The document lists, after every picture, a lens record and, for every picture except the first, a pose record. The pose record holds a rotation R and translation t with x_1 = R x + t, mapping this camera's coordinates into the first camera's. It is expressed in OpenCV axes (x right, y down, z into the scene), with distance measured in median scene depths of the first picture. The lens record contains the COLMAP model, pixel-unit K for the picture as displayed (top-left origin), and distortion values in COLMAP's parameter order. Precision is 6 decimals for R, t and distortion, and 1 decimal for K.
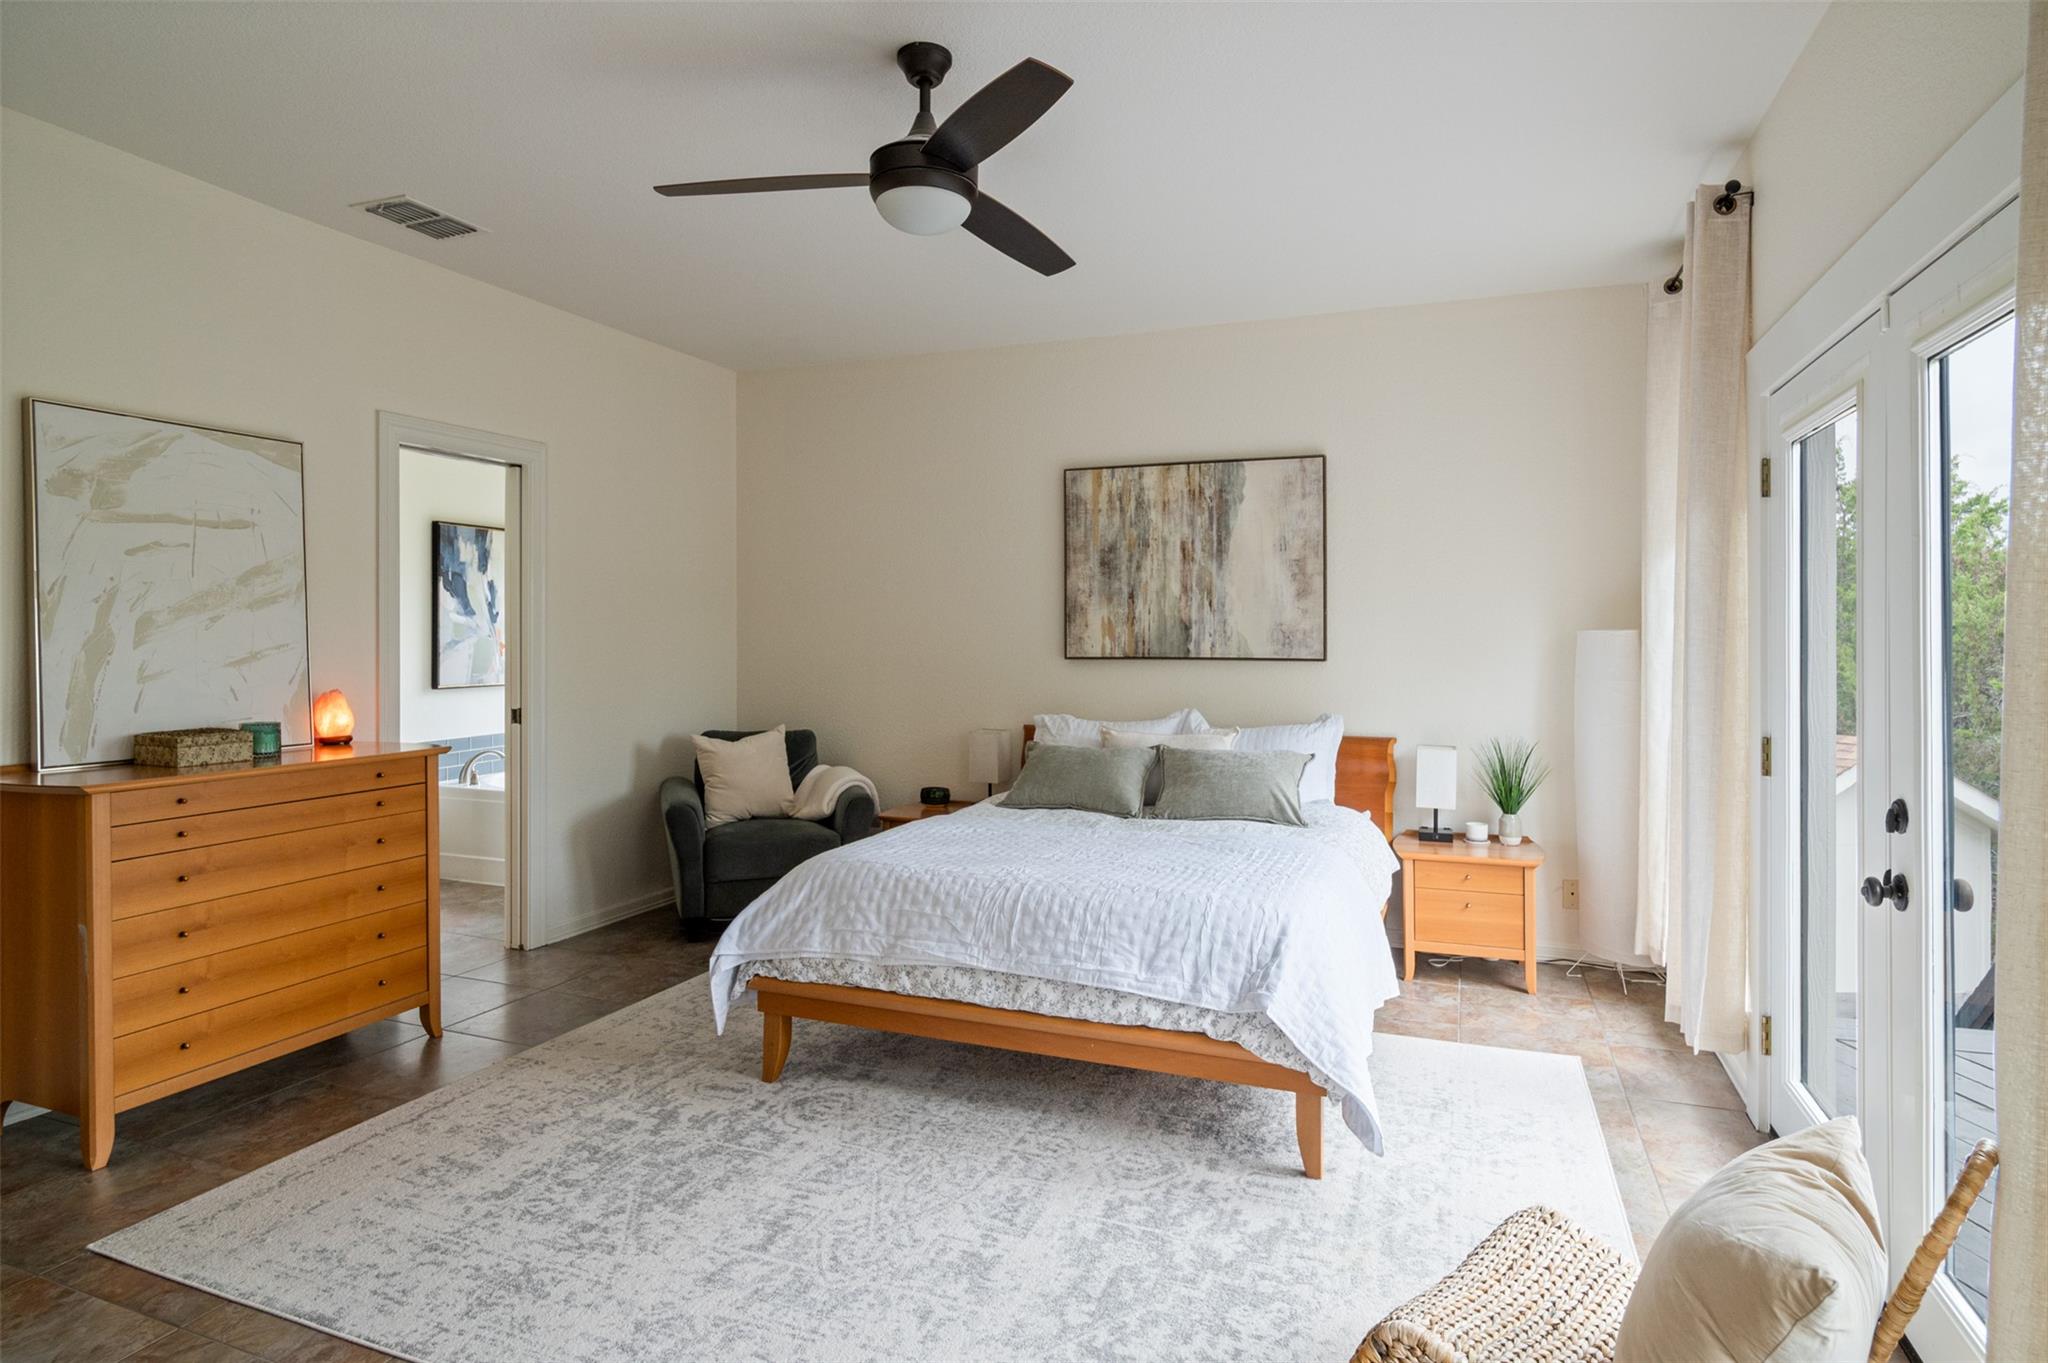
lens RADIAL K [[1112.6, 0, 1013.3], [0, 1112.6, 631.4], [0, 0, 1]] dist [-0.014800, -0.000941]
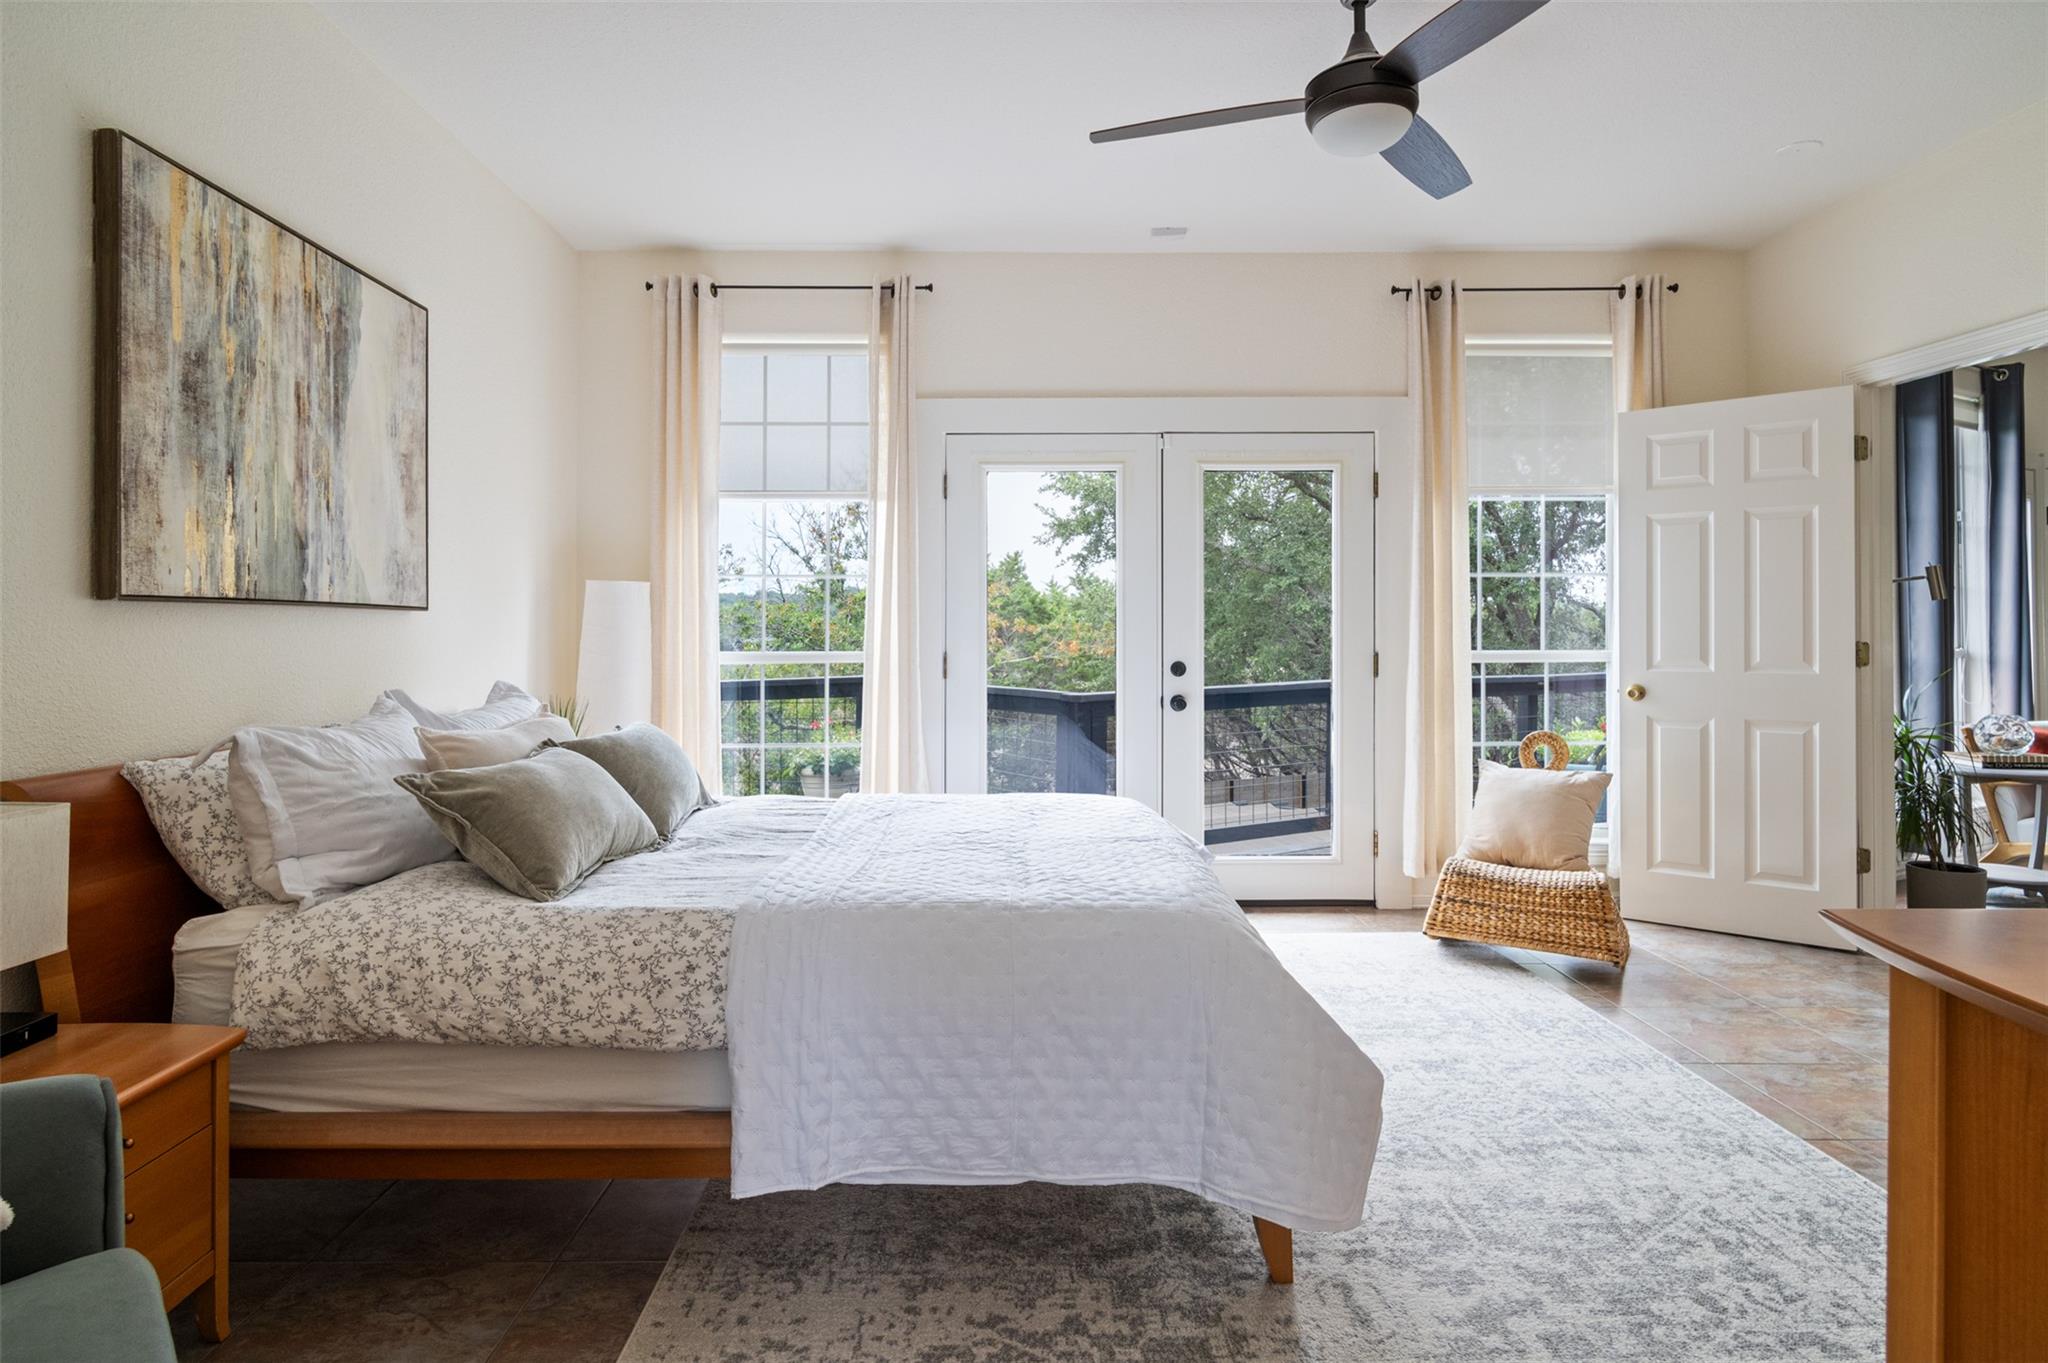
lens RADIAL K [[1112.6, 0, 1013.3], [0, 1112.6, 631.4], [0, 0, 1]] dist [-0.014800, -0.000941]
pose [[-0.384161, 0.001458, 0.923265, -0.469624], [0.001904, 0.999998, -0.000787, 0.039359], [-0.923264, 0.001455, -0.384162, 0.897897]]
